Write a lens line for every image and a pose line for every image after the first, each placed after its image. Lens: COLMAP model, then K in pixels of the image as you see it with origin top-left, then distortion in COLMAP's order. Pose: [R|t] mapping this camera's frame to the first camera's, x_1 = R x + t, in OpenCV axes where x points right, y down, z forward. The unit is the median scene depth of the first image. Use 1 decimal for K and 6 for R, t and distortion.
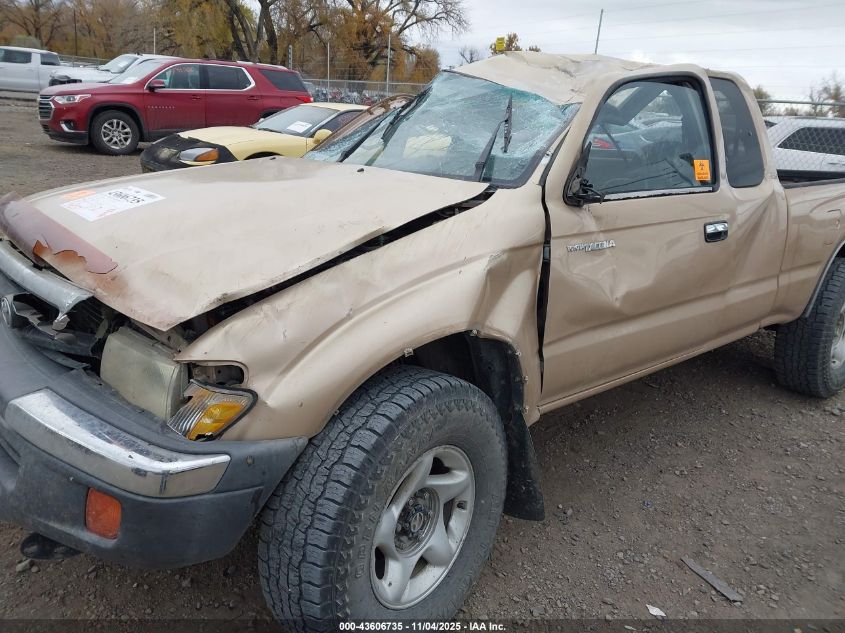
lens RADIAL K [[658.5, 0, 422.7], [0, 658.5, 316.0], [0, 0, 1]] dist [0.036126, -0.024527]
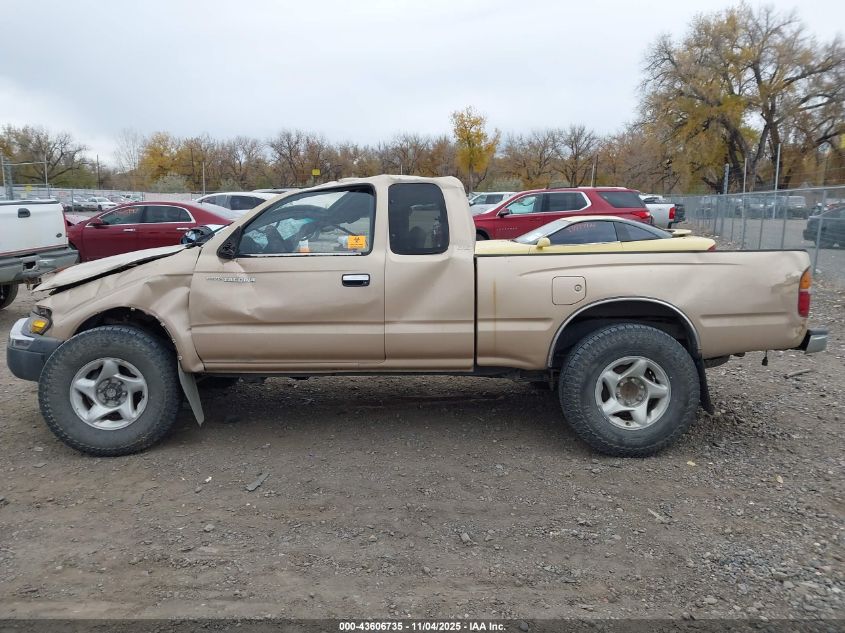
lens RADIAL K [[658.5, 0, 422.1], [0, 658.5, 318.9], [0, 0, 1]] dist [0.036126, -0.024527]
pose [[0.752758, 0.037204, -0.657245, 0.318831], [-0.149734, 0.981908, -0.115912, 0.023788], [0.641042, 0.185666, 0.744710, -0.006306]]
